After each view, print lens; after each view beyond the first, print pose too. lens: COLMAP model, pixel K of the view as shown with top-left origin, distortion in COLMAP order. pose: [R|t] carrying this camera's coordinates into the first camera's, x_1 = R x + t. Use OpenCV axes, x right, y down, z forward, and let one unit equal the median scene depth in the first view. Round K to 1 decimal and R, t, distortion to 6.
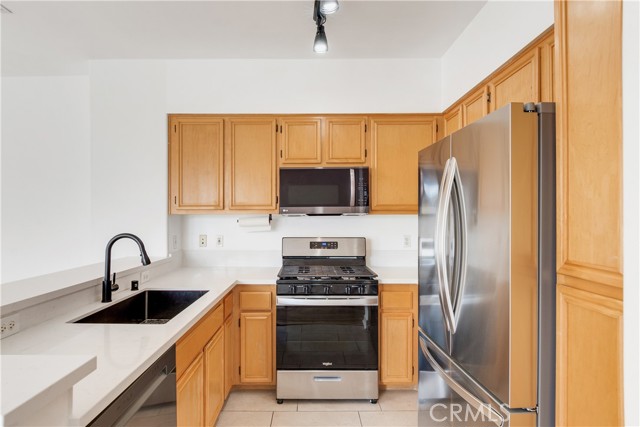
lens RADIAL K [[340.5, 0, 308.2], [0, 340.5, 218.6], [0, 0, 1]] dist [-0.005775, 0.001018]
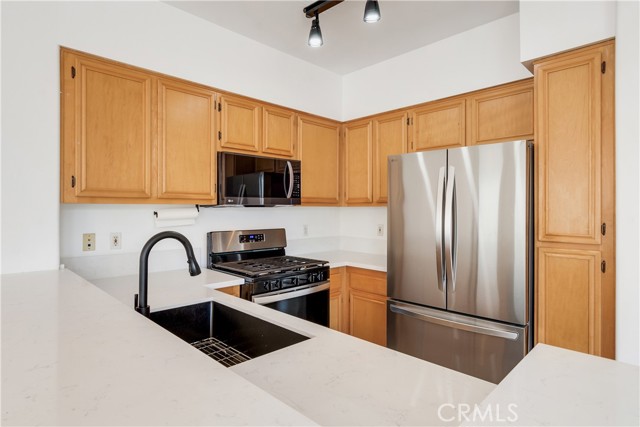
lens RADIAL K [[340.5, 0, 323.7], [0, 340.5, 211.7], [0, 0, 1]] dist [-0.005775, 0.001018]
pose [[0.717146, -0.002291, 0.696919, -0.496327], [-0.000864, 0.999991, 0.004176, 0.000560], [-0.696922, -0.003596, 0.717138, 0.192661]]
